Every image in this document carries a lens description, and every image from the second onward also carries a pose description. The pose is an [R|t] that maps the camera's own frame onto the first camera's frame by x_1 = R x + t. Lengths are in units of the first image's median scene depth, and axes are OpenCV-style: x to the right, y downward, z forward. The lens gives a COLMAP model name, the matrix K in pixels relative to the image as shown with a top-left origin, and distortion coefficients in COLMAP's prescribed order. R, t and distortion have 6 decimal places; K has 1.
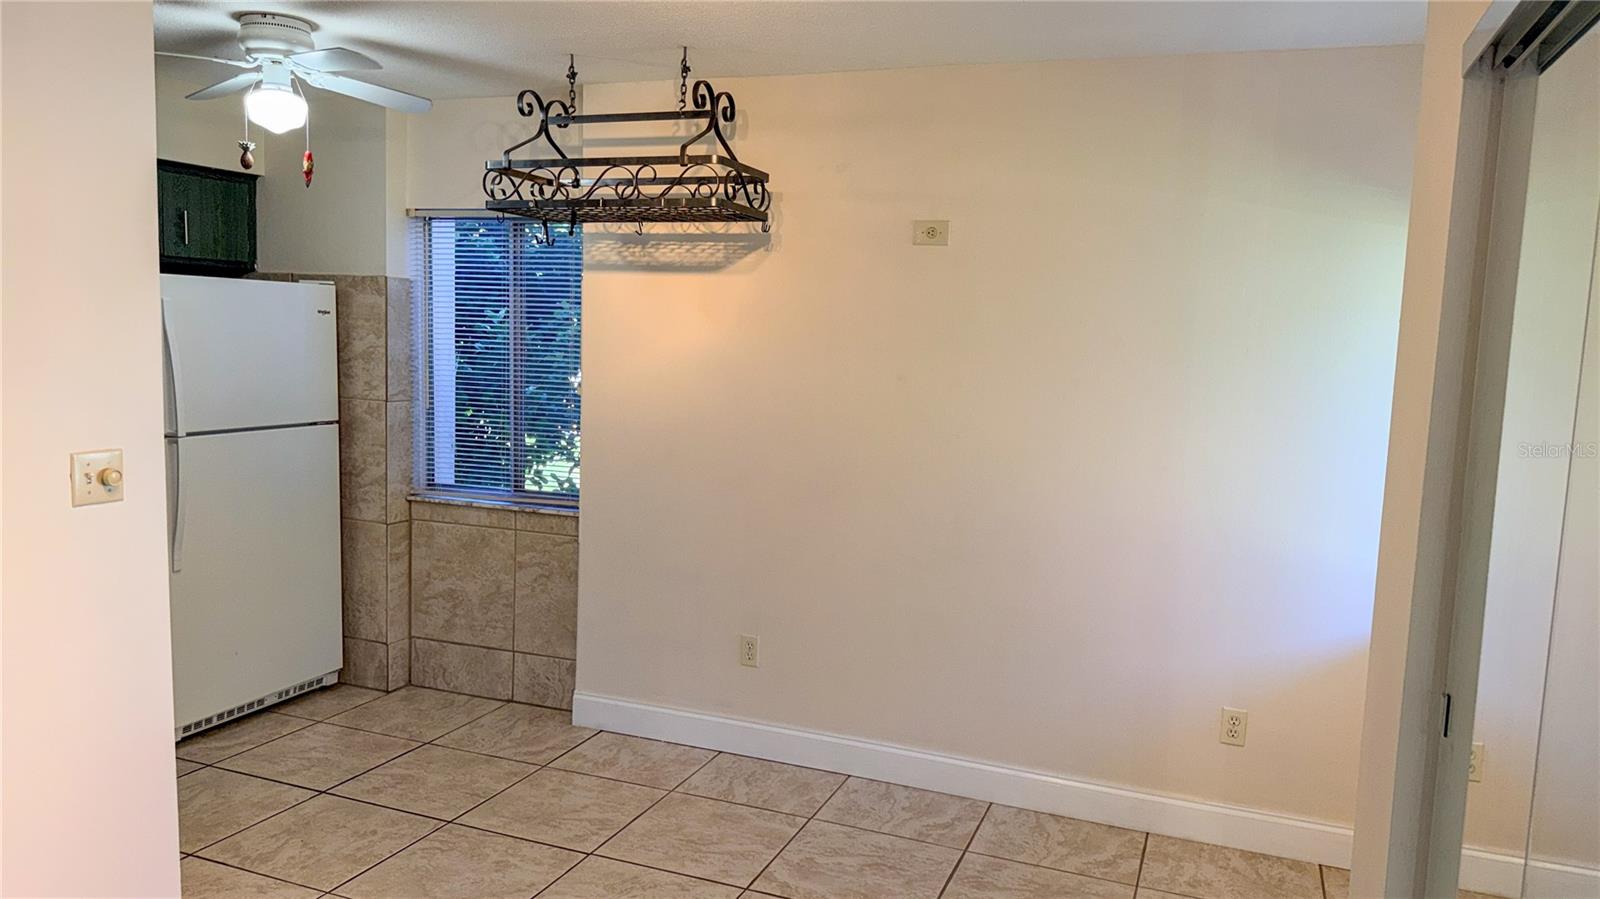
lens RADIAL K [[1140.8, 0, 797.9], [0, 1140.8, 450.4], [0, 0, 1]] dist [0.062213, -0.067087]
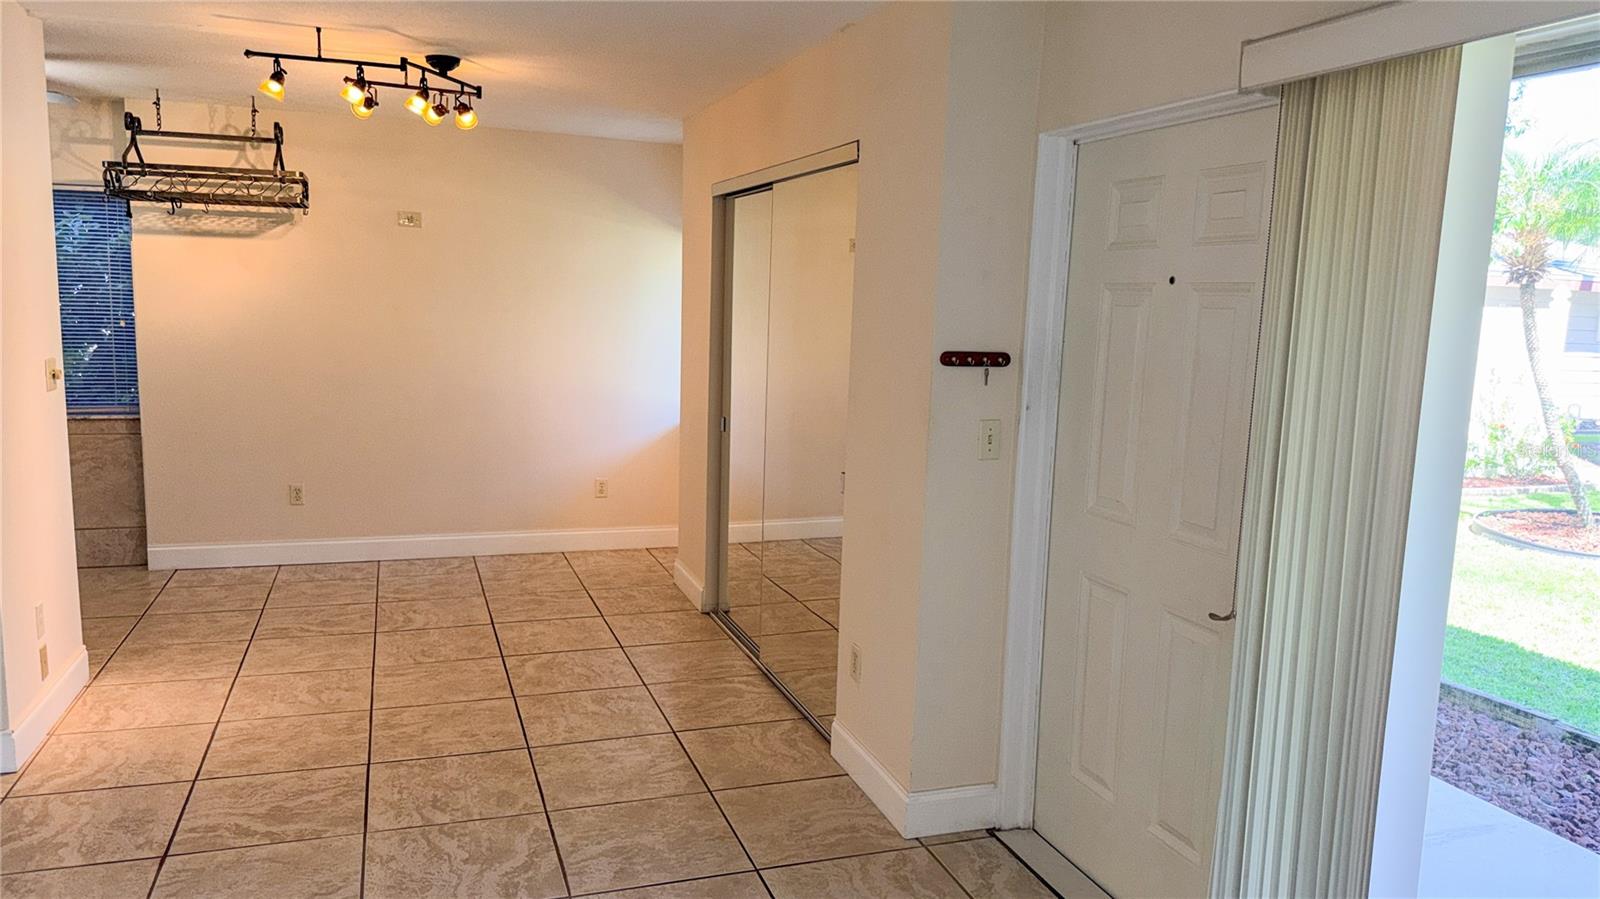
lens RADIAL K [[1140.8, 0, 802.7], [0, 1140.8, 458.7], [0, 0, 1]] dist [0.062213, -0.067087]
pose [[0.765017, -0.104571, 0.635463, -0.501406], [0.063785, 0.994181, 0.086812, 0.041231], [-0.640843, -0.025880, 0.767235, -0.594399]]
